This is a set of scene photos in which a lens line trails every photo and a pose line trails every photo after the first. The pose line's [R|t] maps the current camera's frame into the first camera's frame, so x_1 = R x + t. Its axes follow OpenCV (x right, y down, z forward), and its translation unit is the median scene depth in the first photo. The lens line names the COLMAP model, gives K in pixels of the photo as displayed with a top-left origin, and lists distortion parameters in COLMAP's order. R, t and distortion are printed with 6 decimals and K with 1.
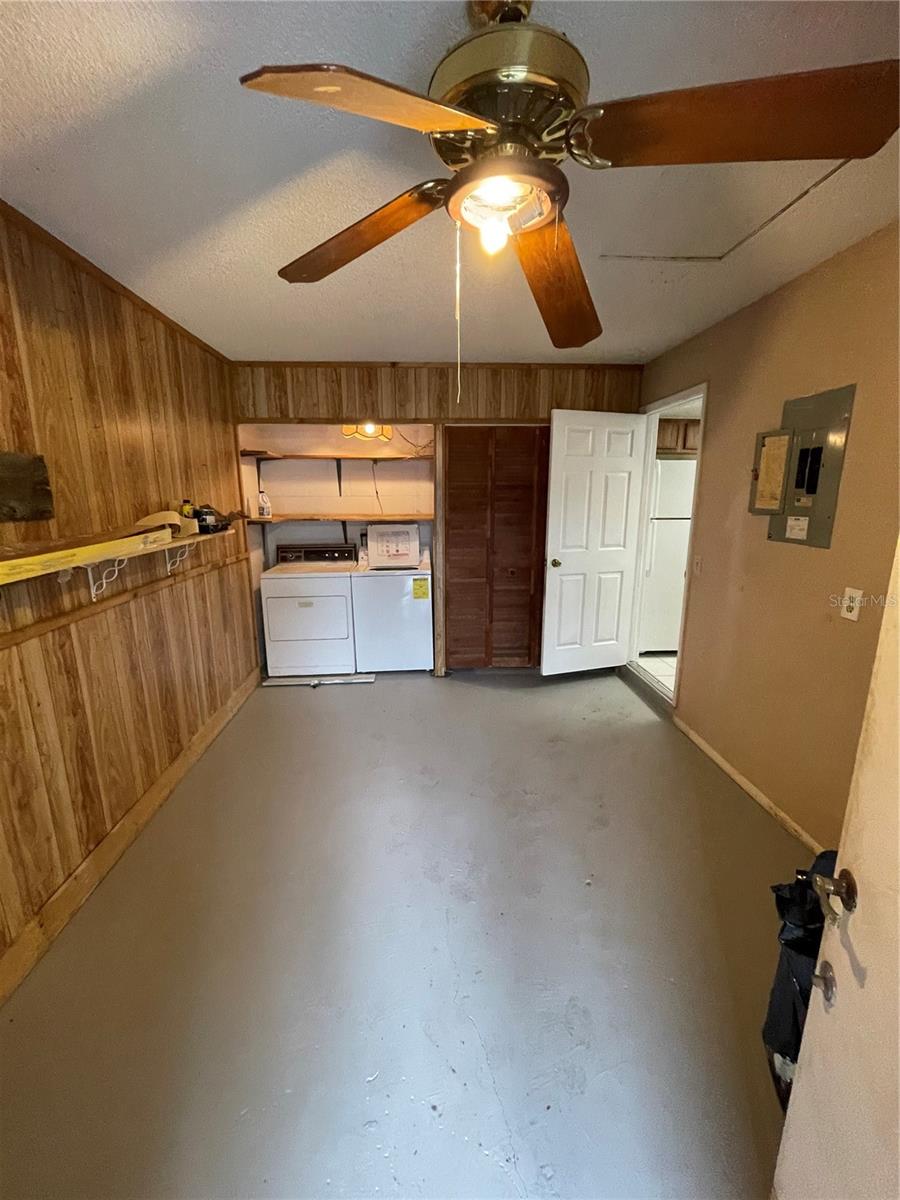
lens RADIAL K [[481.5, 0, 450.0], [0, 481.5, 600.0], [0, 0, 1]] dist [-0.000092, -0.000006]
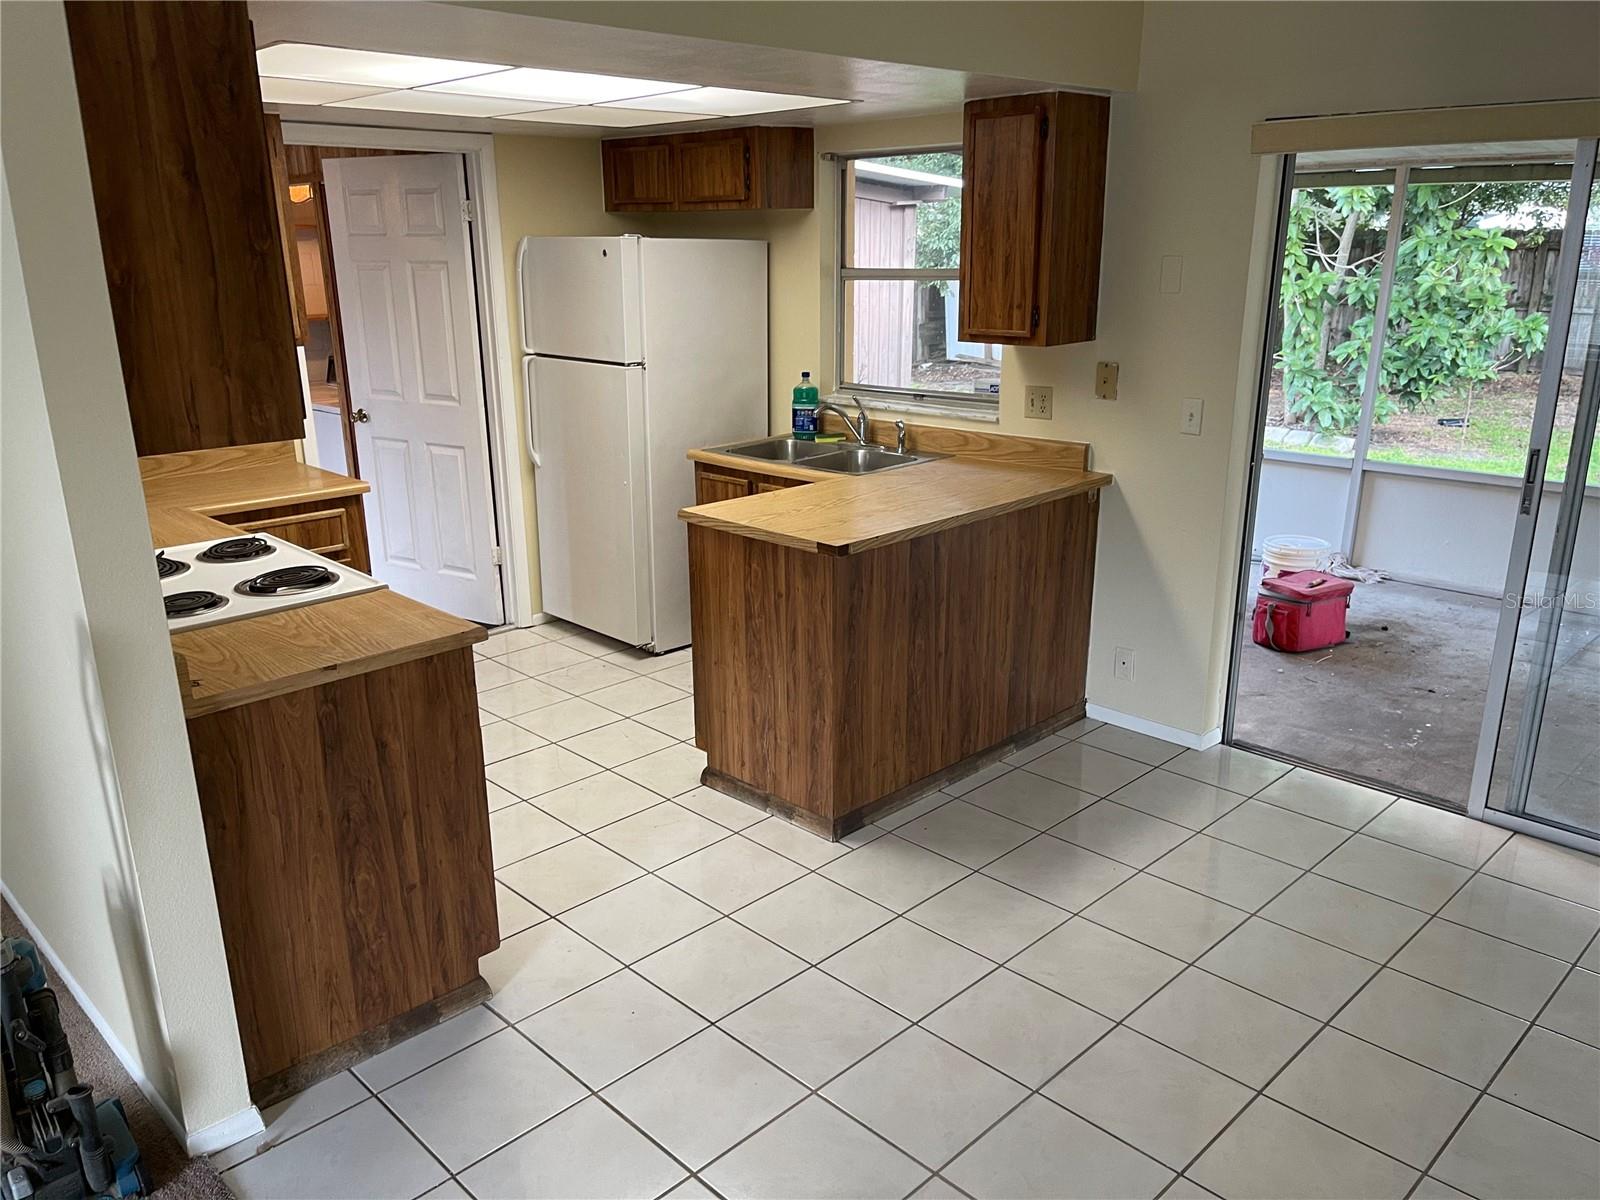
lens RADIAL K [[1217.0, 0, 800.0], [0, 1217.0, 600.0], [0, 0, 1]] dist [0.000585, 0.000117]
pose [[0.659290, 0.211684, -0.721475, 1.660490], [-0.167237, 0.976799, 0.133774, -0.140379], [0.733054, 0.032461, 0.679396, 0.343546]]
